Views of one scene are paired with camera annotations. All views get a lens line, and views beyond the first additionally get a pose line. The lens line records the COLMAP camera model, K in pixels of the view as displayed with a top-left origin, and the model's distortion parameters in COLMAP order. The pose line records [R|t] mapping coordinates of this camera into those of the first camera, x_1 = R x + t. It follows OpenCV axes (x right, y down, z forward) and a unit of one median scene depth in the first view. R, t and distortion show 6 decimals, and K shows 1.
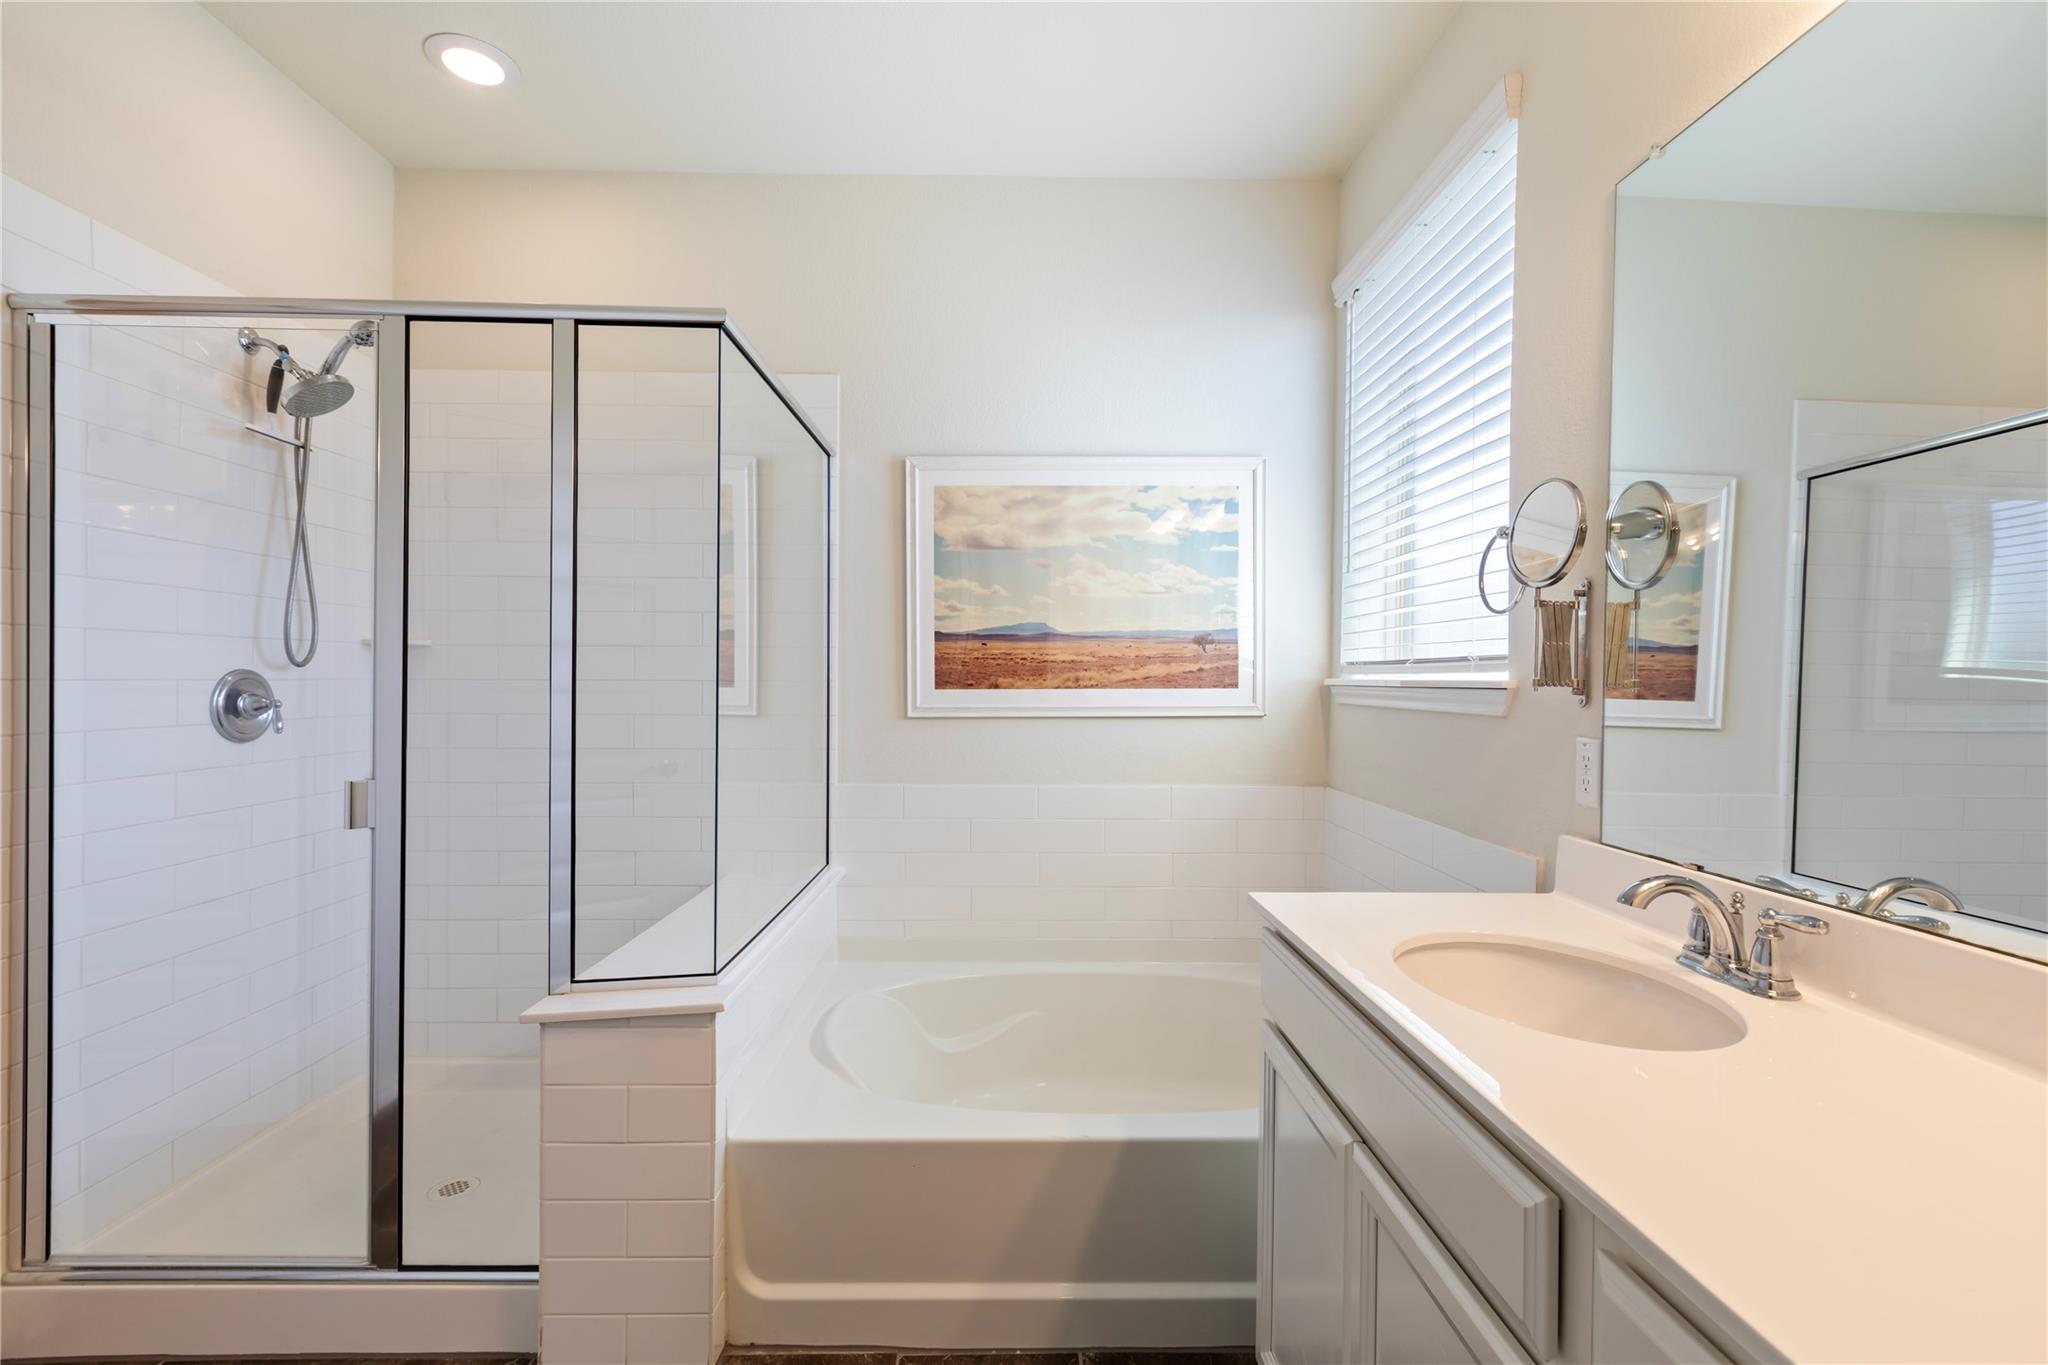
lens RADIAL K [[910.7, 0, 1013.0], [0, 910.7, 680.6], [0, 0, 1]] dist [-0.000640, -0.000698]
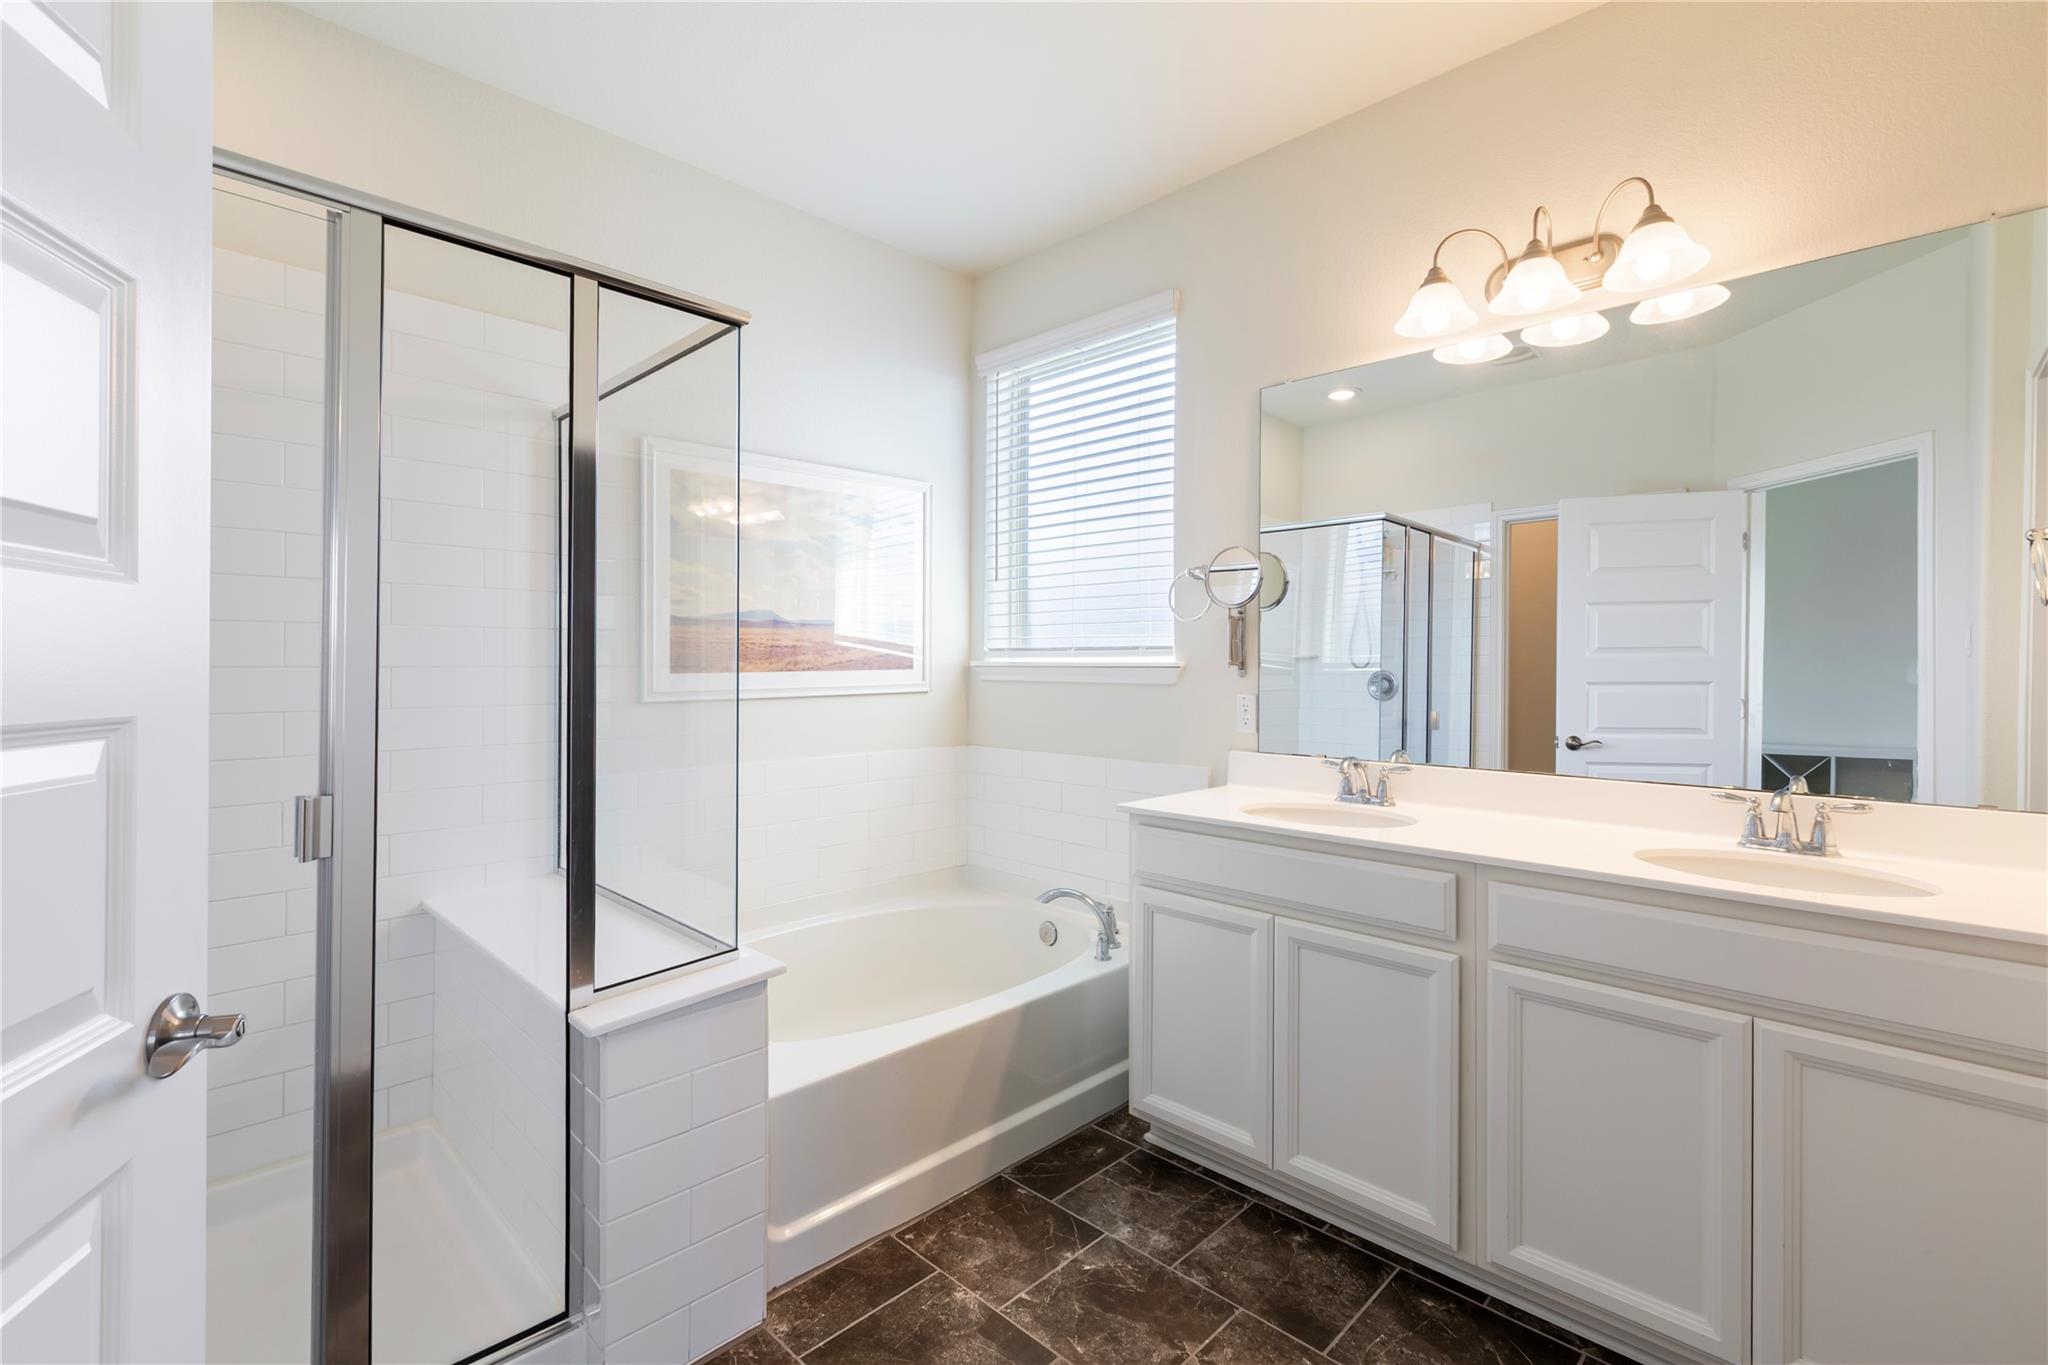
lens RADIAL K [[917.9, 0, 1026.5], [0, 917.9, 659.4], [0, 0, 1]] dist [0.000505, -0.000067]
pose [[0.706979, -0.001435, 0.707233, -0.520606], [0.005594, 0.999978, -0.003563, 0.000032], [-0.707213, 0.006476, 0.706971, 0.020115]]
